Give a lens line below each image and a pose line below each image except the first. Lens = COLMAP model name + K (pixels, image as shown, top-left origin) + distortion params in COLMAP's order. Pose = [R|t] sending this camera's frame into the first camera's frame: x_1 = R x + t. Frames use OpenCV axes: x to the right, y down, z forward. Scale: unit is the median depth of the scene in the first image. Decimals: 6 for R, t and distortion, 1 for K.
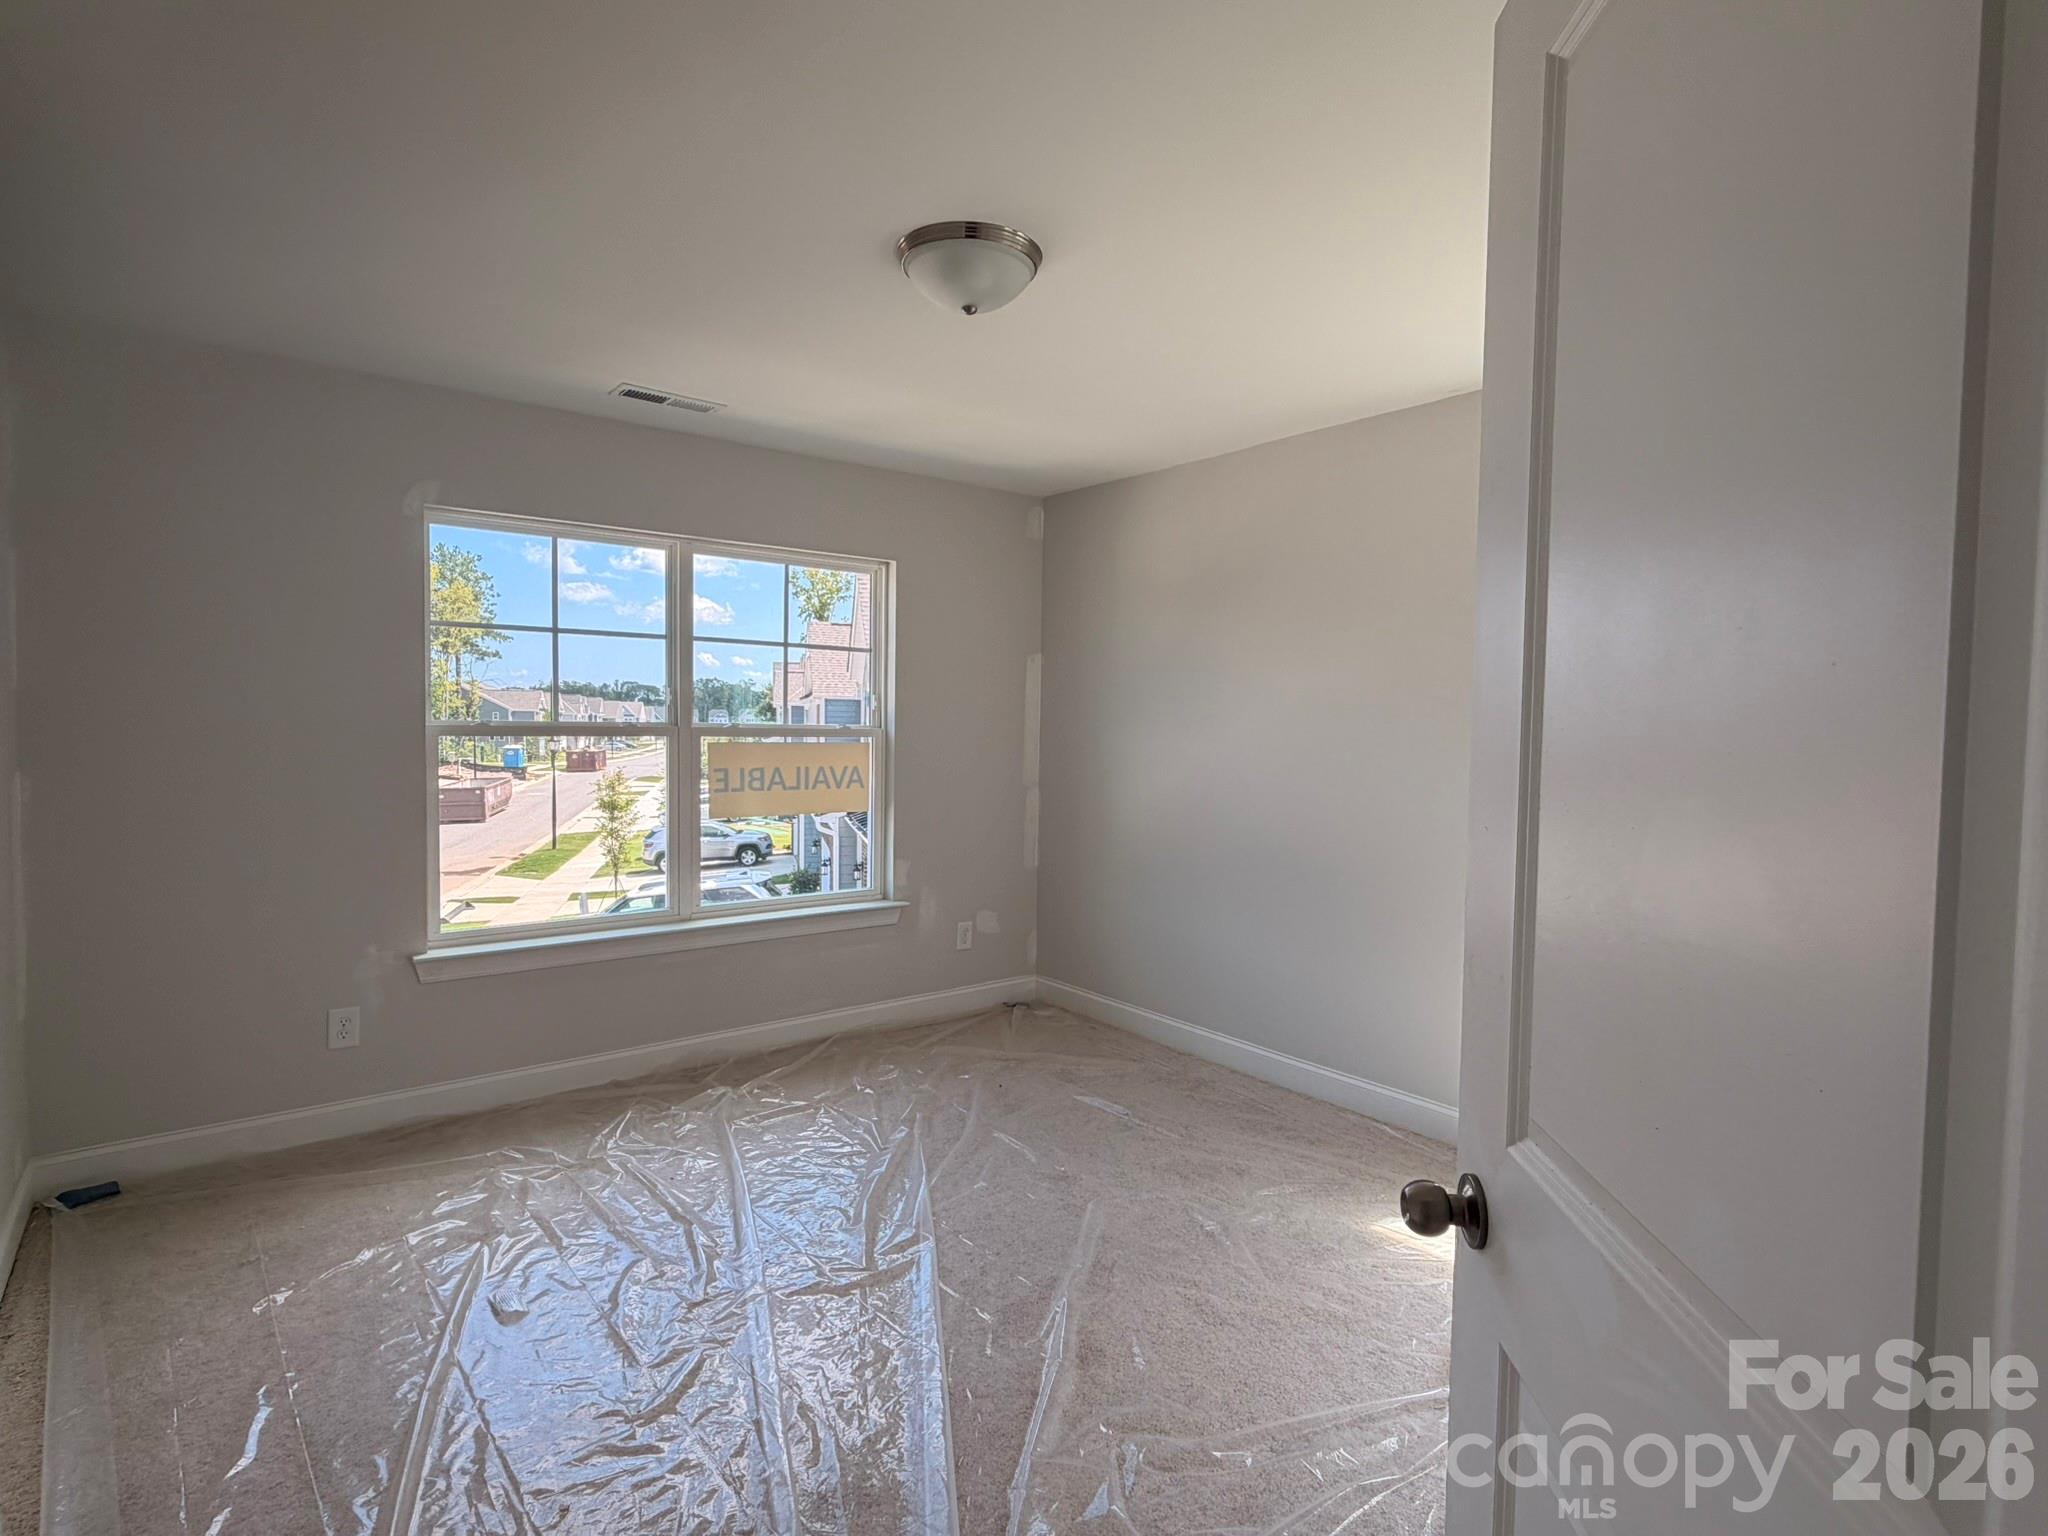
lens RADIAL K [[1045.3, 0, 1014.7], [0, 1045.3, 775.4], [0, 0, 1]] dist [0.008731, 0.001185]
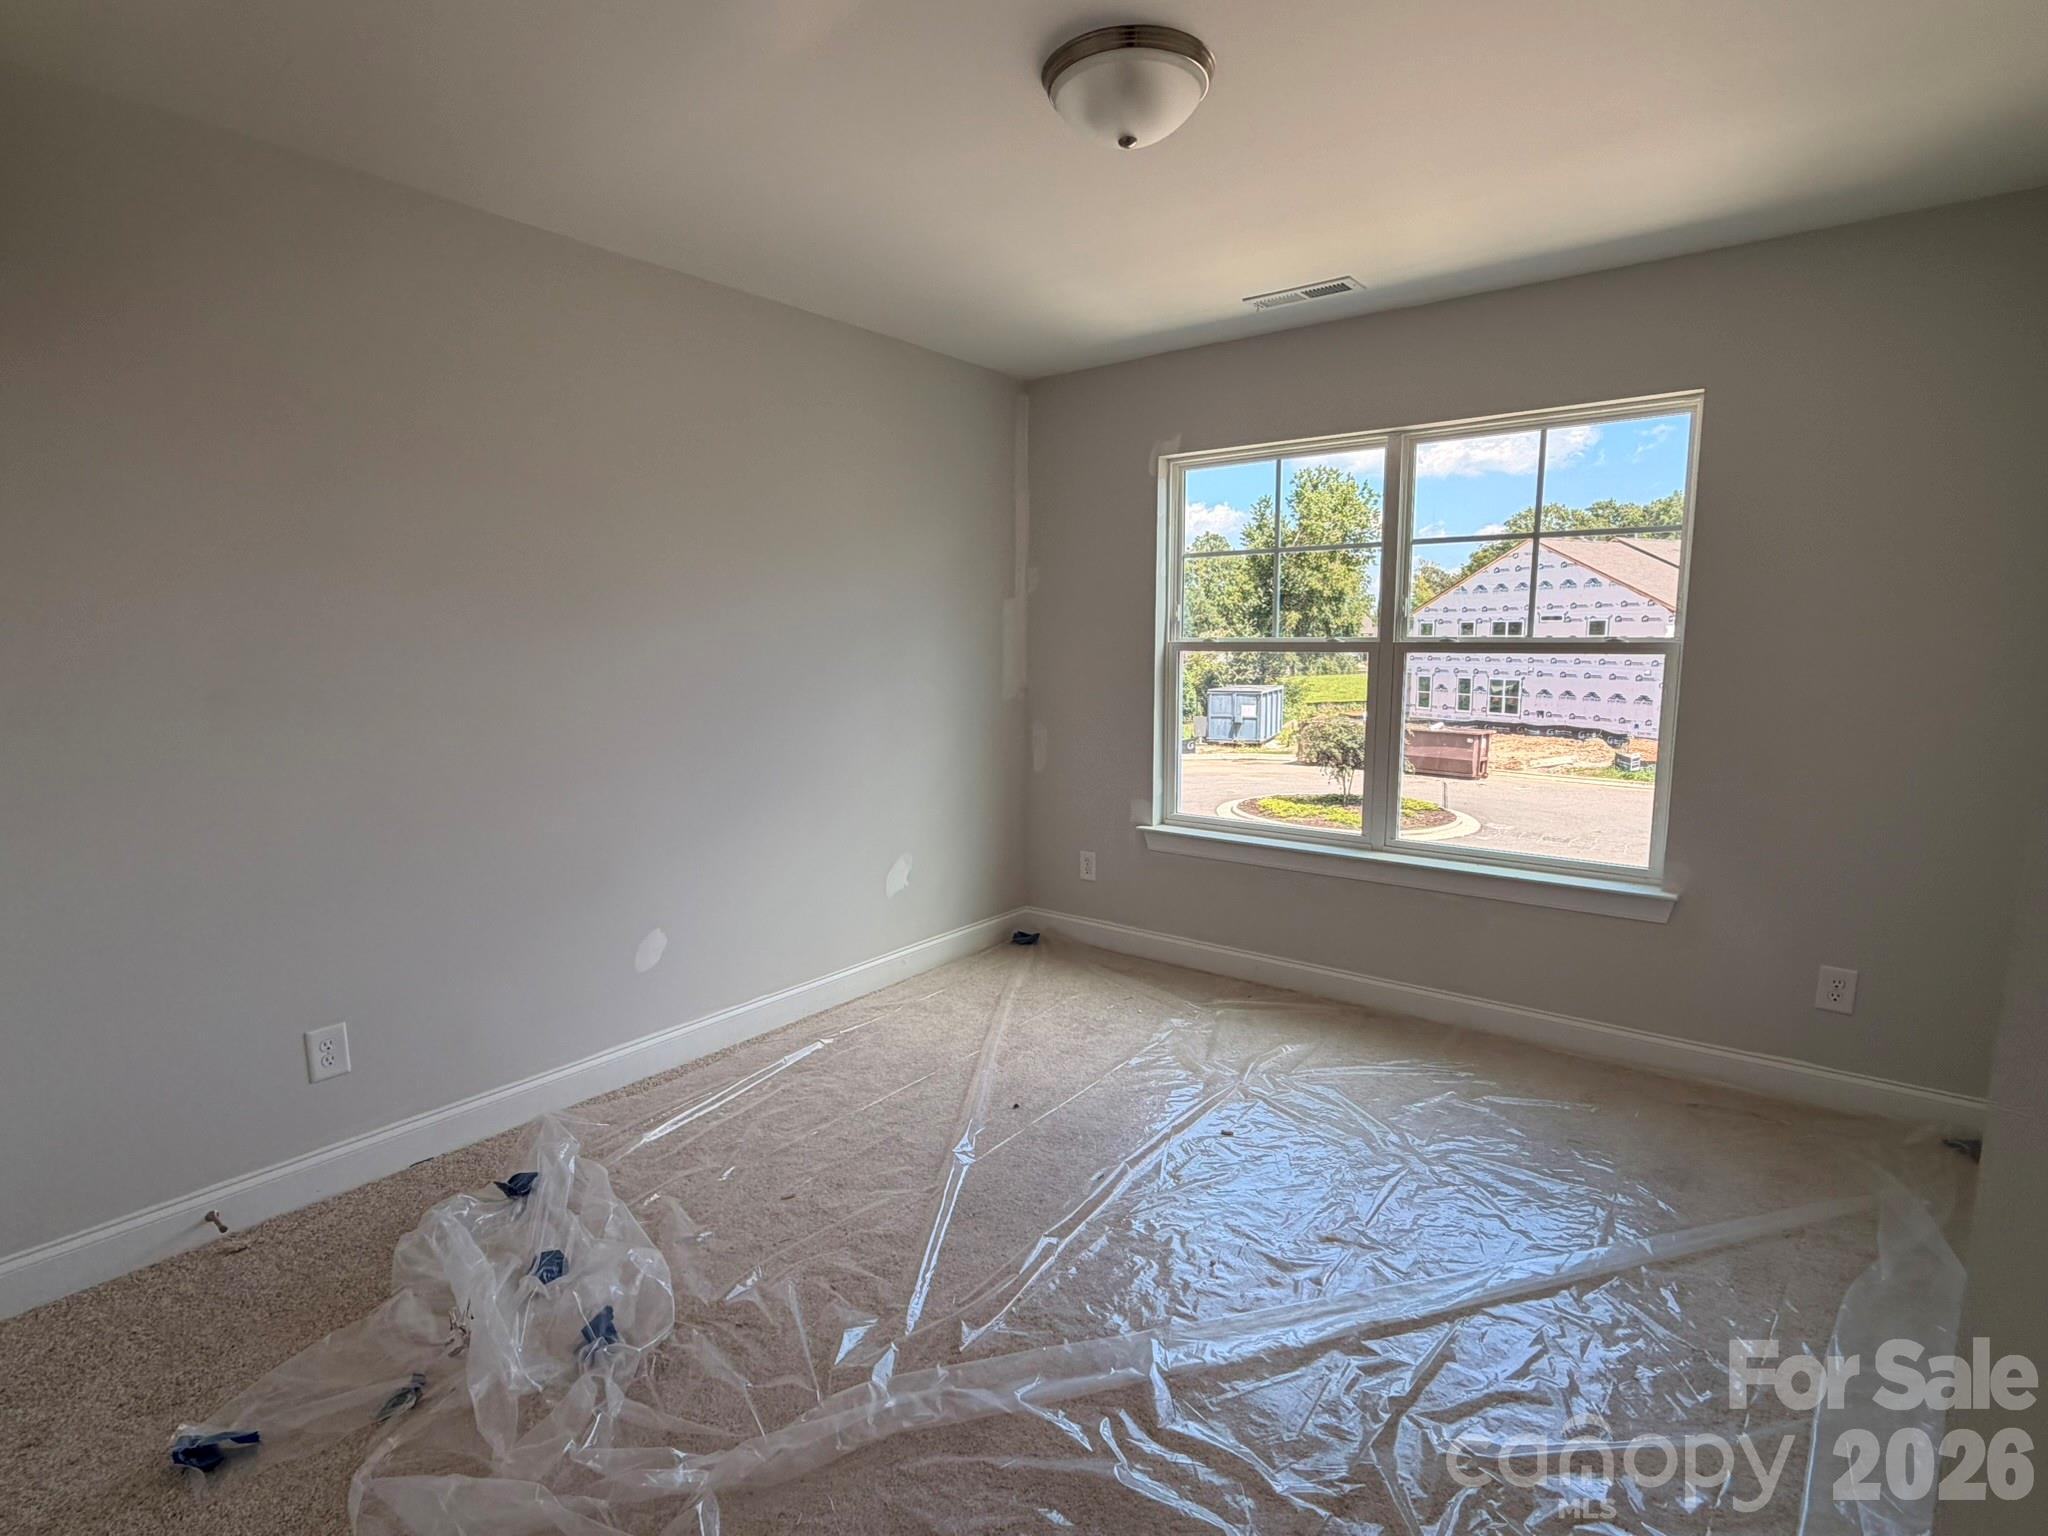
lens RADIAL K [[1045.3, 0, 1014.7], [0, 1045.3, 775.4], [0, 0, 1]] dist [0.008731, 0.001185]
pose [[0.244606, 0.123209, -0.961763, 0.532181], [-0.041223, 0.992318, 0.116639, -0.025148], [0.968746, 0.011116, 0.247806, 0.487192]]
